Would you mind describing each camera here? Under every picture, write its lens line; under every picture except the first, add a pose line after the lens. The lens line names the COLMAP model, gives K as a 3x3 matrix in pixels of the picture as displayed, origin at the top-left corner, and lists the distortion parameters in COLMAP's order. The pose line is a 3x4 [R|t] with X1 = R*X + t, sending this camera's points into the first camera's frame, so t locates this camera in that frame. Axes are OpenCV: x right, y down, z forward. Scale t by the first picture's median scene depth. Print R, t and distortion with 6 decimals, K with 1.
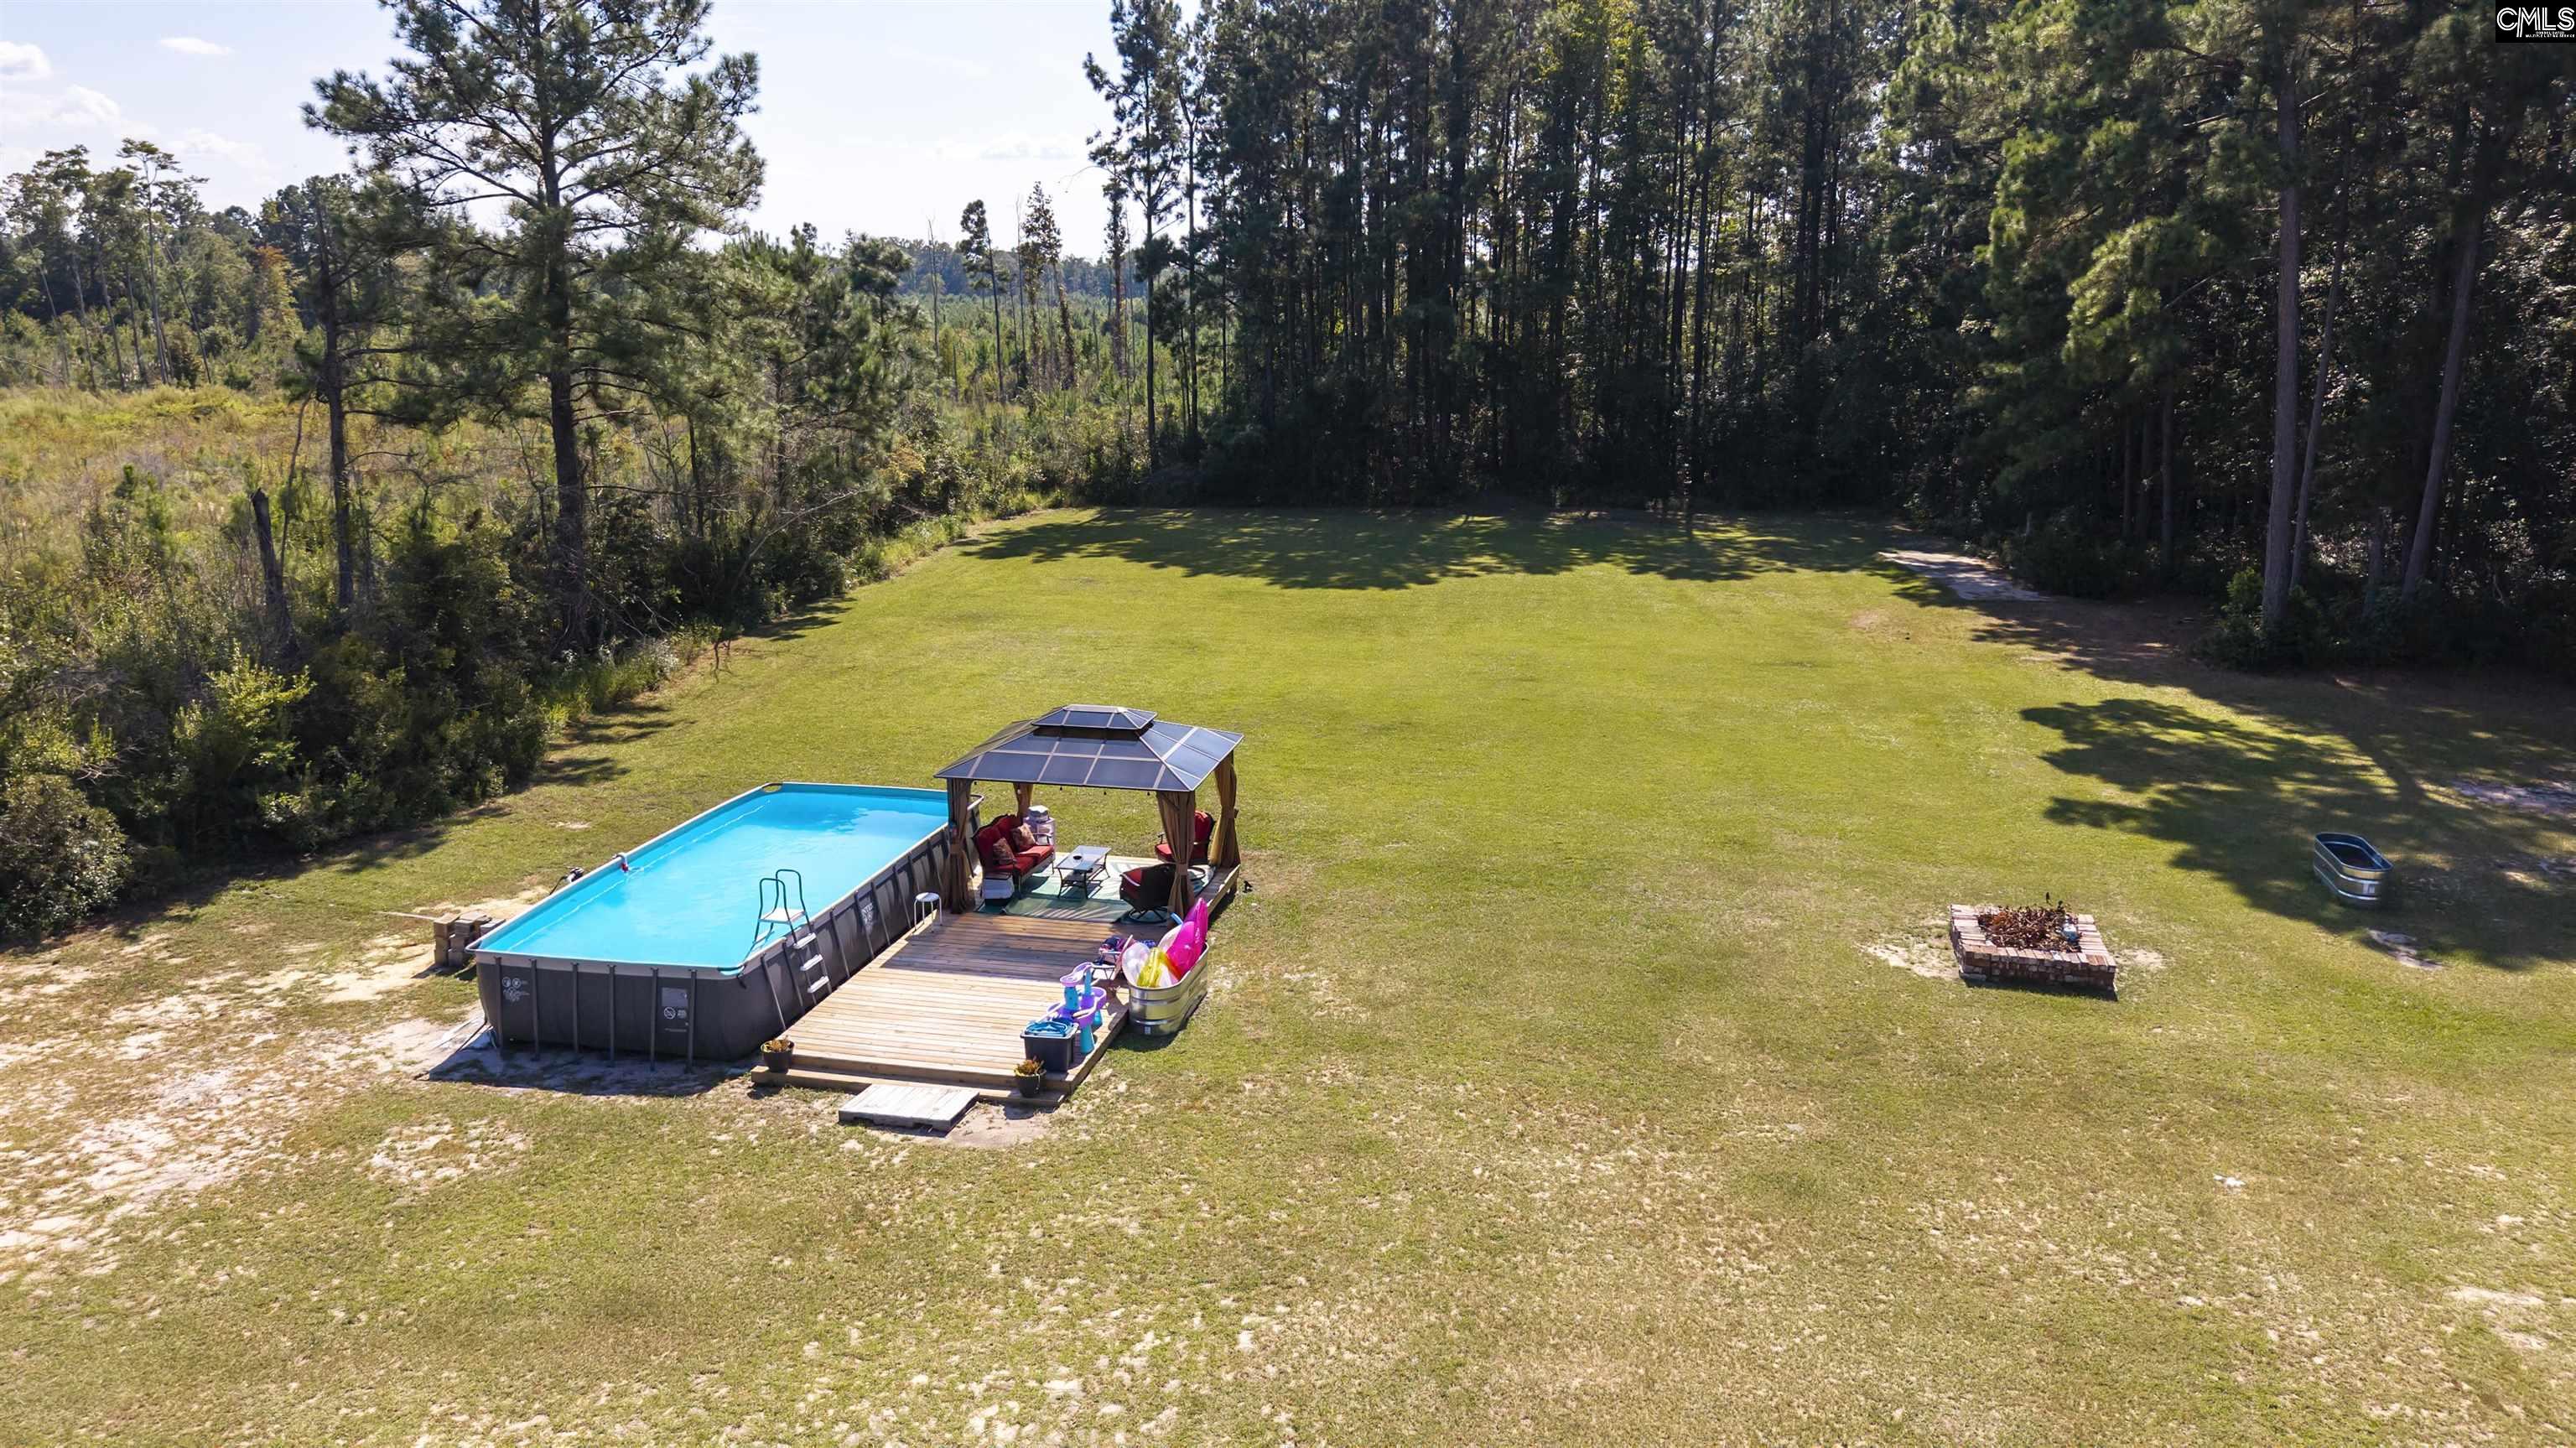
lens RADIAL K [[1726.7, 0, 1302.4], [0, 1726.7, 719.2], [0, 0, 1]] dist [0.023255, -0.031972]
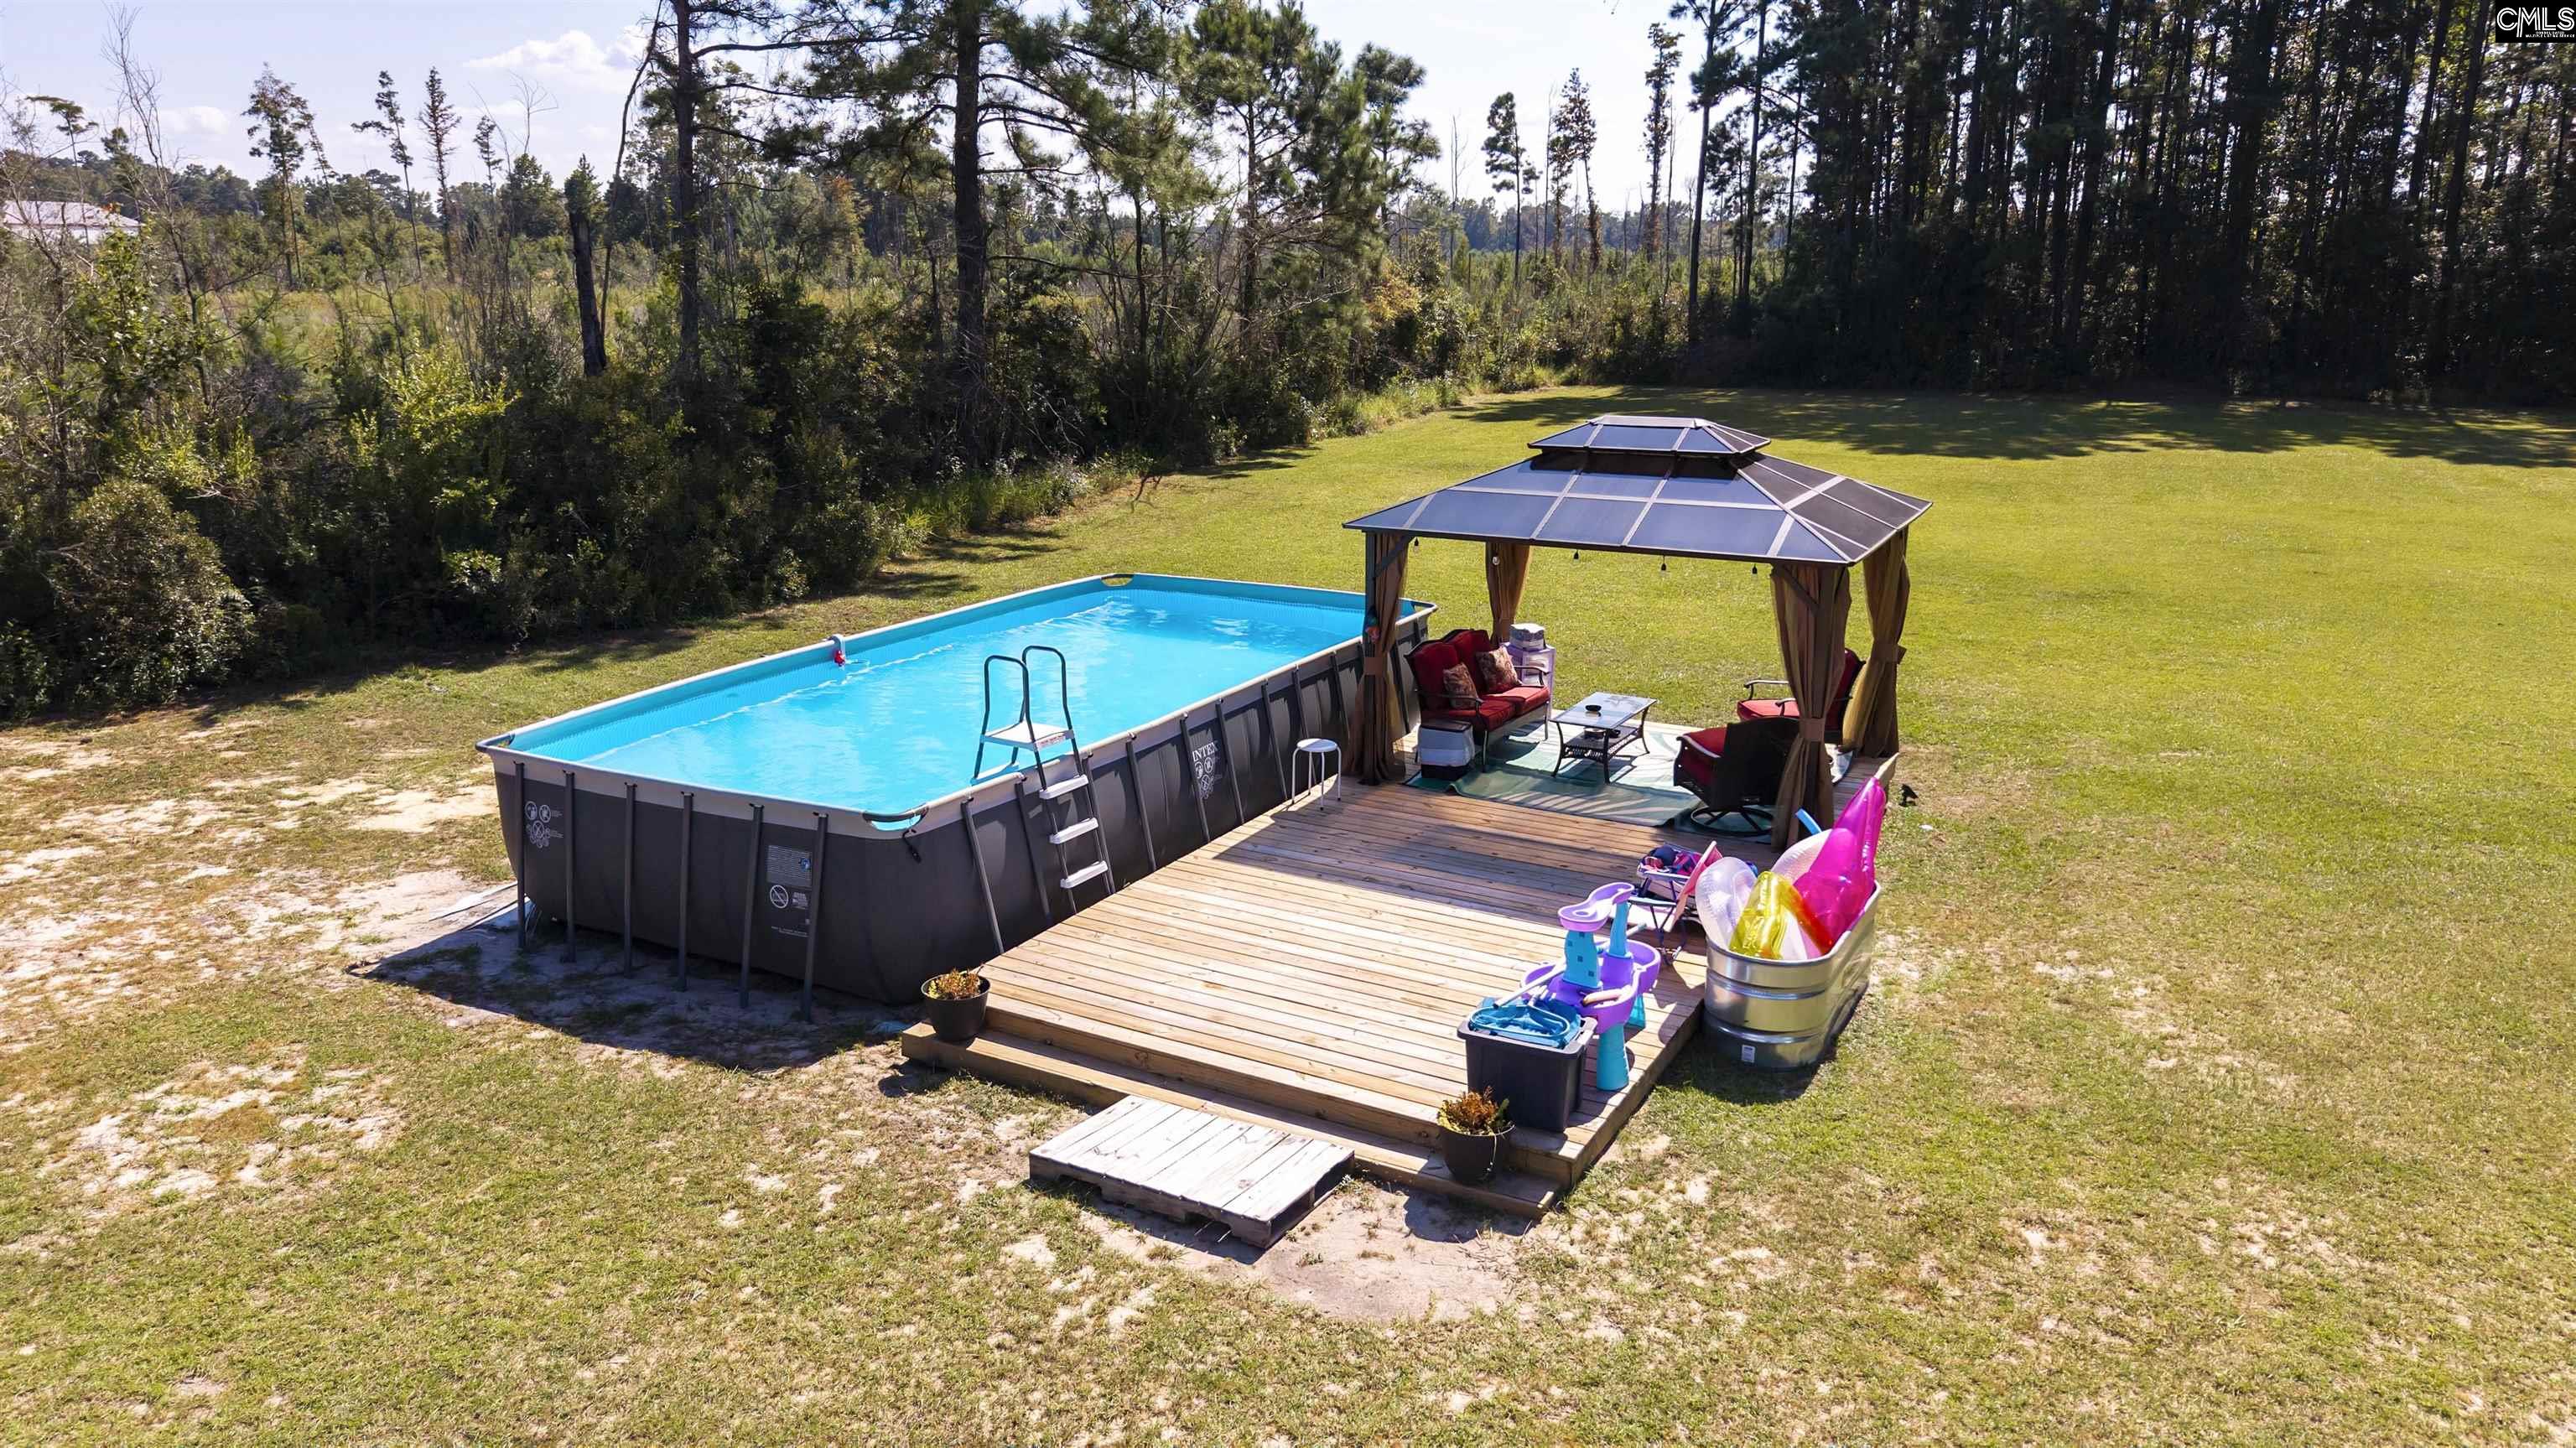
lens RADIAL K [[1726.7, 0, 1295.0], [0, 1726.7, 727.9], [0, 0, 1]] dist [0.023255, -0.031972]
pose [[0.957172, 0.075818, -0.279415, -0.067894], [-0.069491, 0.997053, 0.032495, 0.074482], [0.281056, -0.011687, 0.959620, 0.445350]]
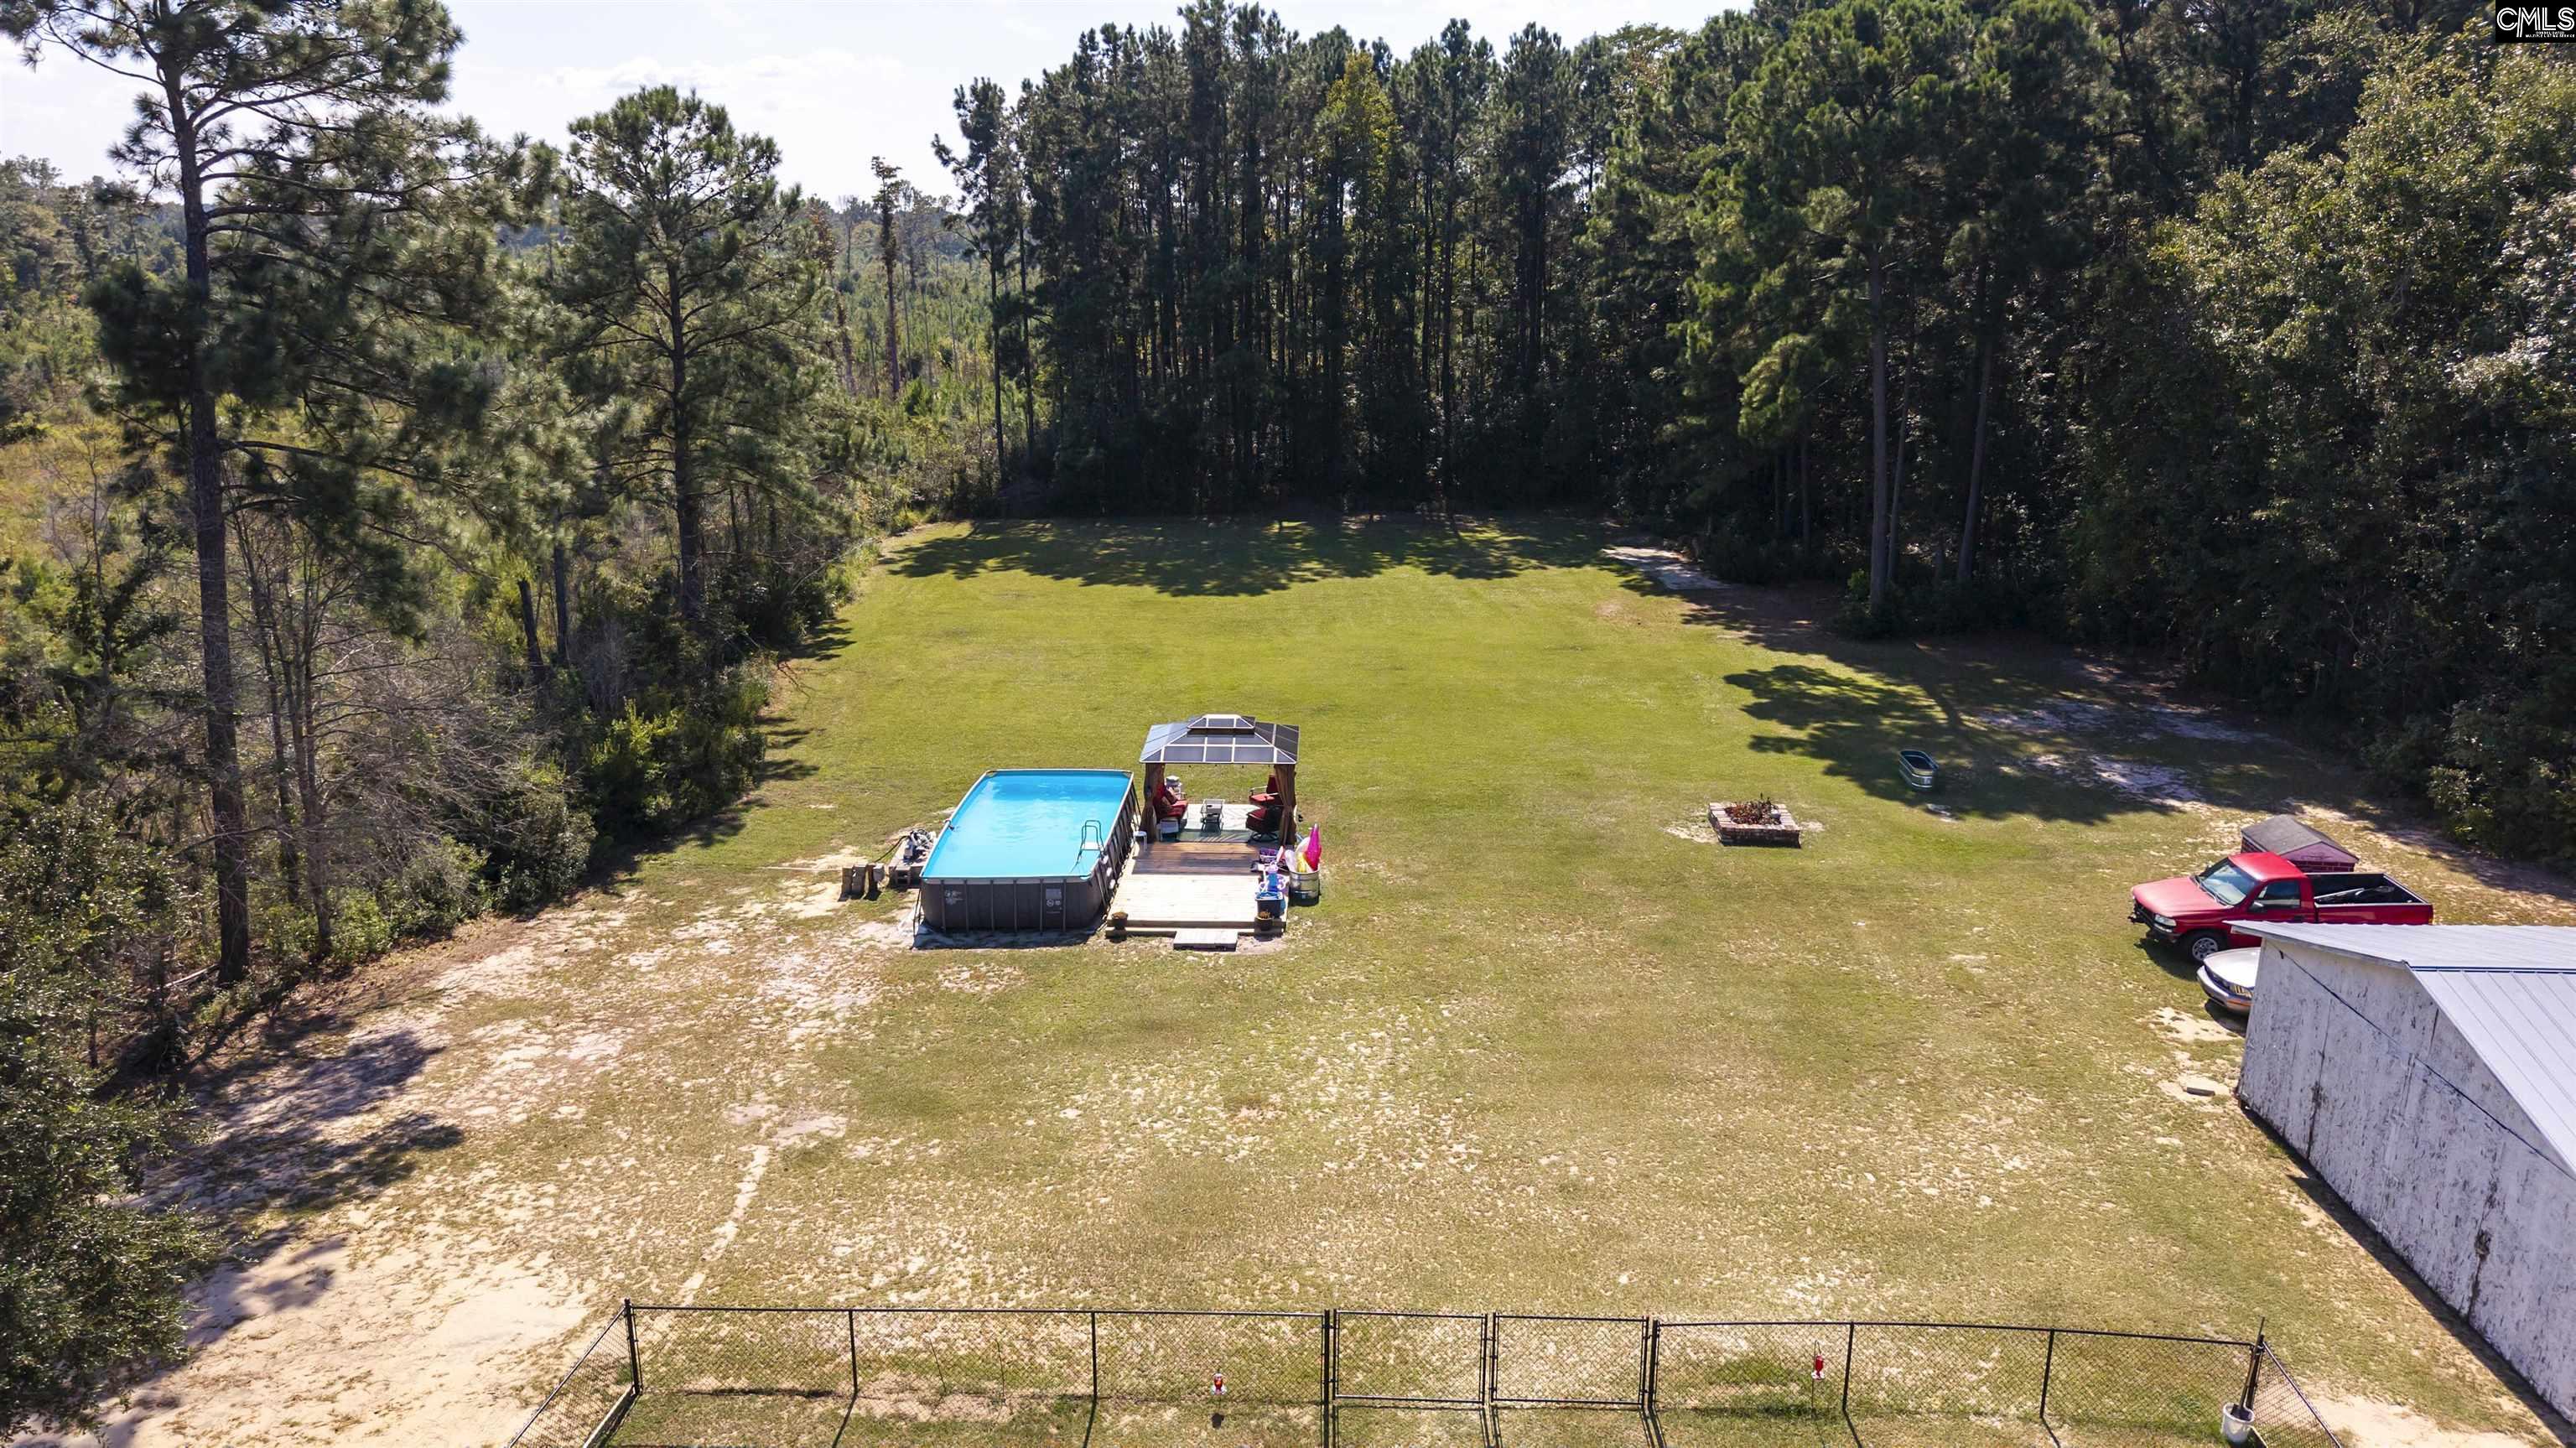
lens RADIAL K [[1726.7, 0, 1289.7], [0, 1726.7, 725.1], [0, 0, 1]] dist [0.023255, -0.031972]
pose [[0.983411, -0.051008, 0.174070, -0.333850], [0.044736, 0.998207, 0.039767, -0.058837], [-0.175787, -0.031320, 0.983930, -0.628826]]
